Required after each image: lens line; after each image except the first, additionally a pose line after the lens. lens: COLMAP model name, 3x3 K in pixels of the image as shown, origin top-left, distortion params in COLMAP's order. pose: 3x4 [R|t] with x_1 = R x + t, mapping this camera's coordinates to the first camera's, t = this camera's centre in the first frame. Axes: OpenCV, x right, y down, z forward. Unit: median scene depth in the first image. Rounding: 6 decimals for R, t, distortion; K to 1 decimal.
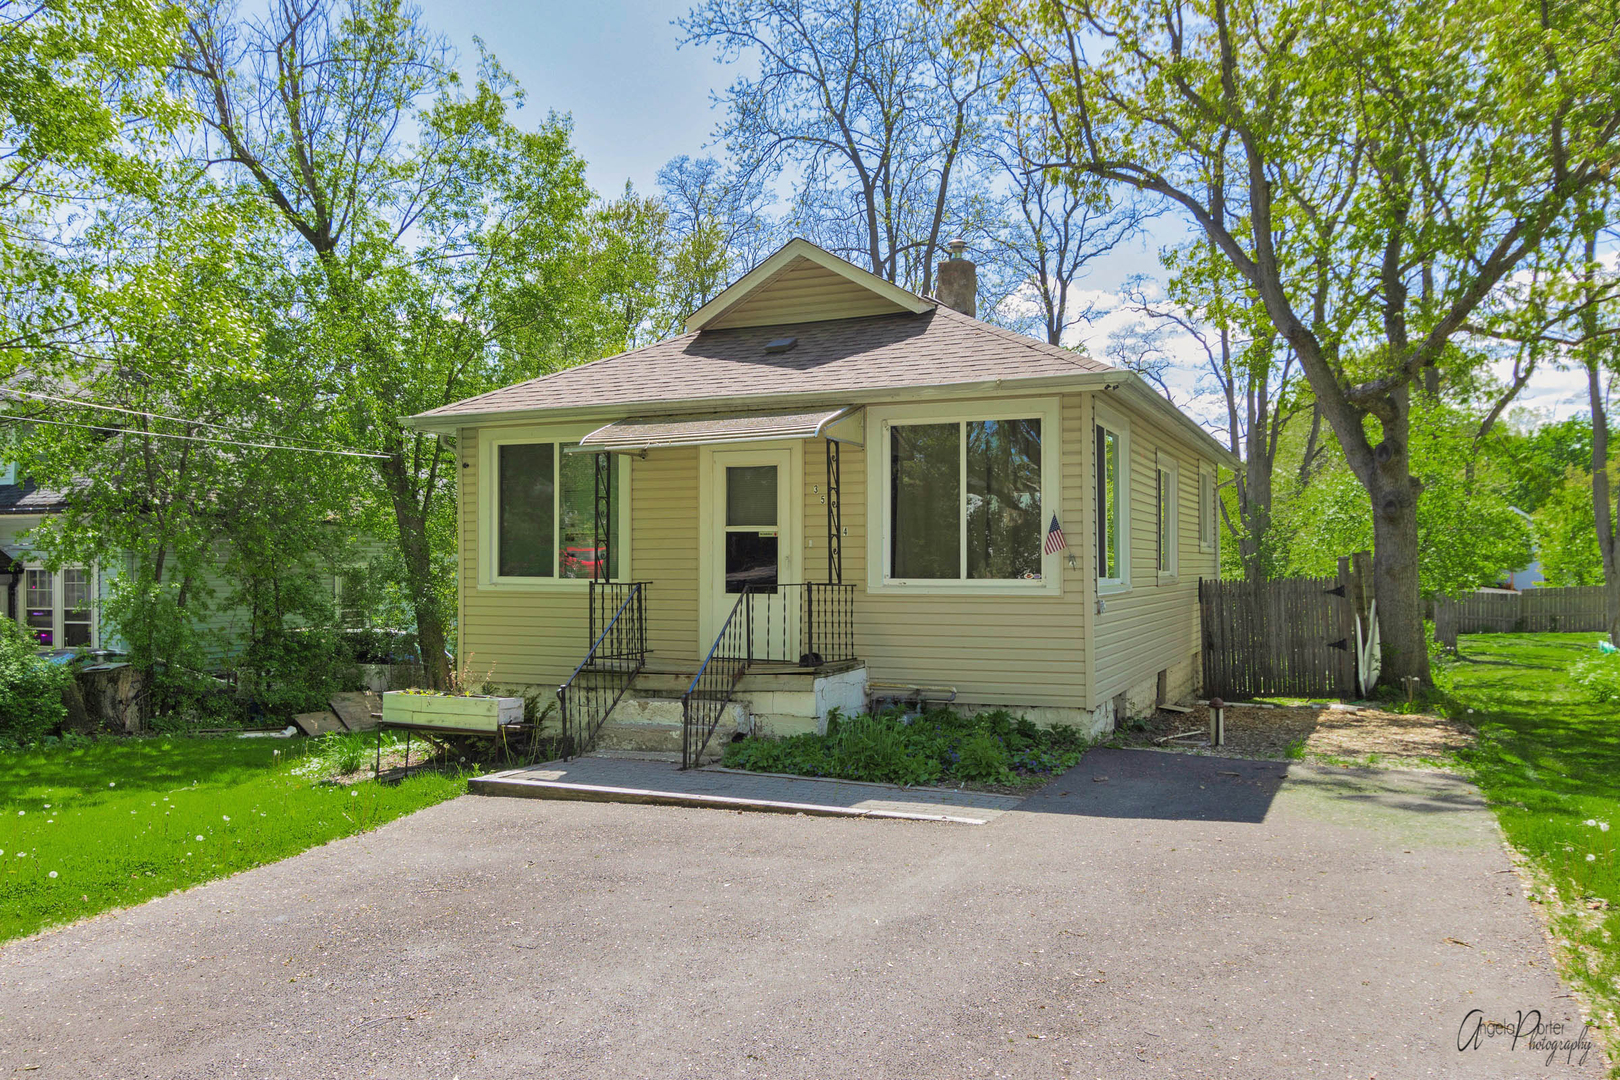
lens RADIAL K [[1123.6, 0, 809.1], [0, 1123.6, 531.5], [0, 0, 1]] dist [0.002283, 0.000272]
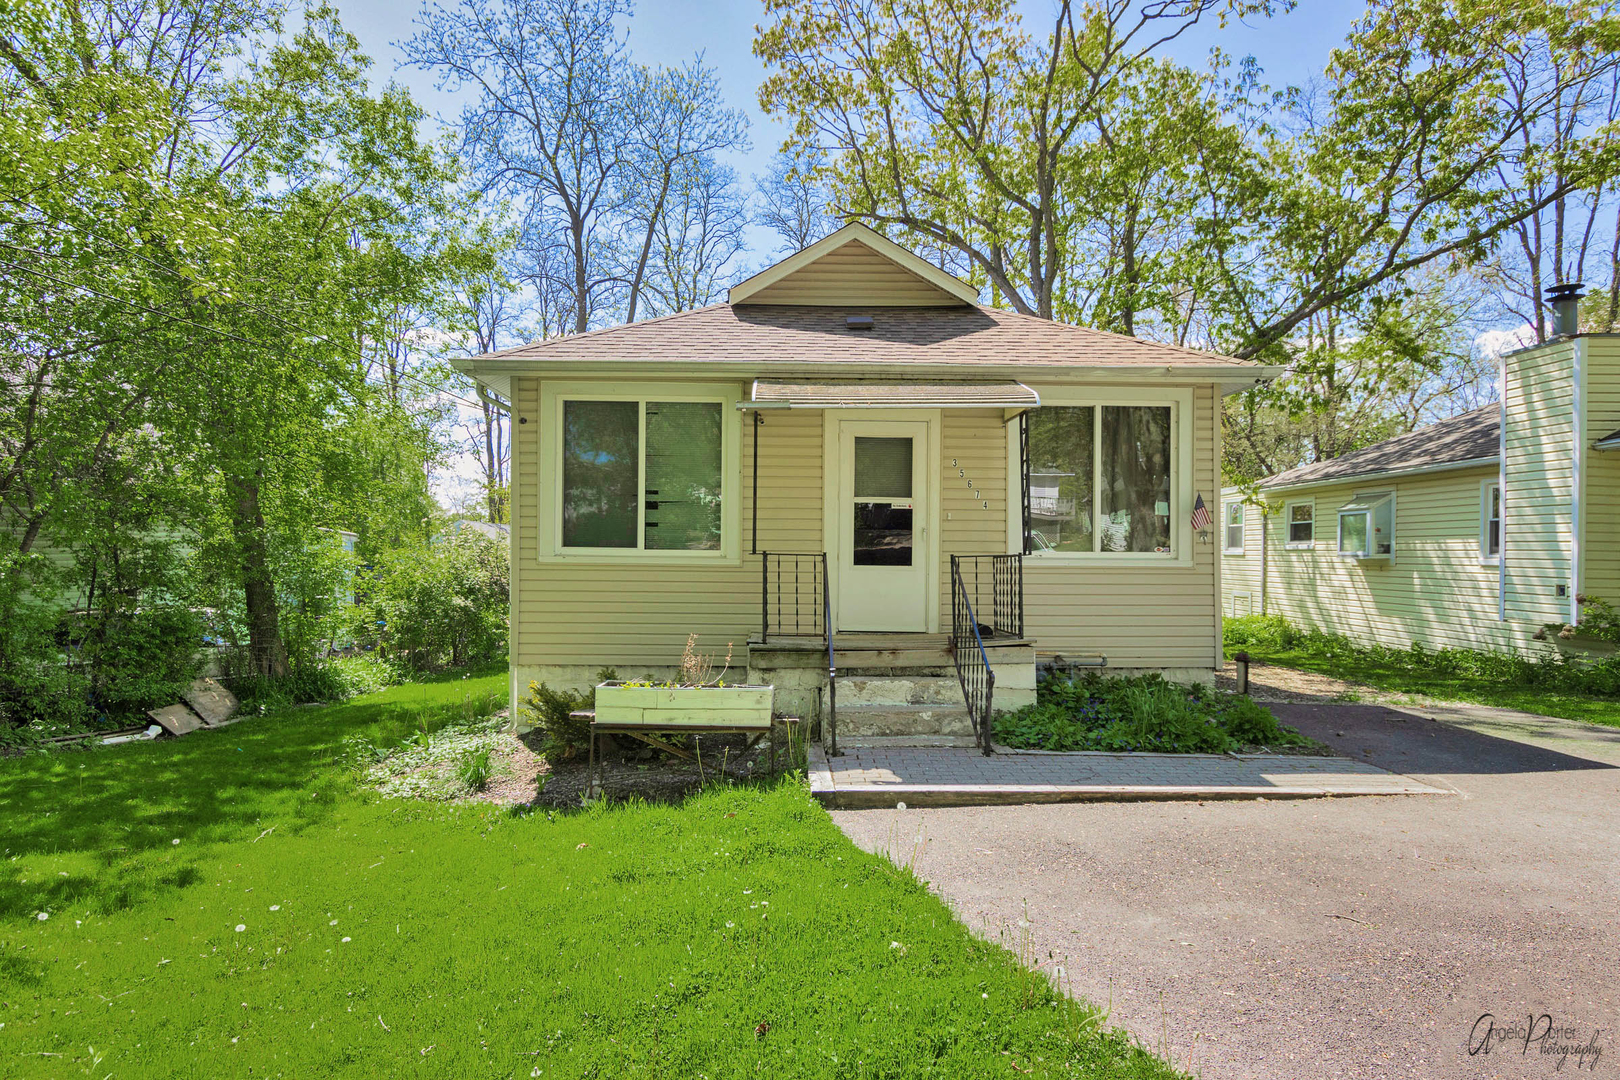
lens RADIAL K [[869.2, 0, 810.0], [0, 869.2, 540.0], [0, 0, 1]] dist [0.002136, 0.000111]
pose [[0.917867, 0.012300, 0.396698, -0.416861], [-0.020047, 0.999681, 0.015389, 0.022211], [-0.396382, -0.022078, 0.917820, 0.322373]]
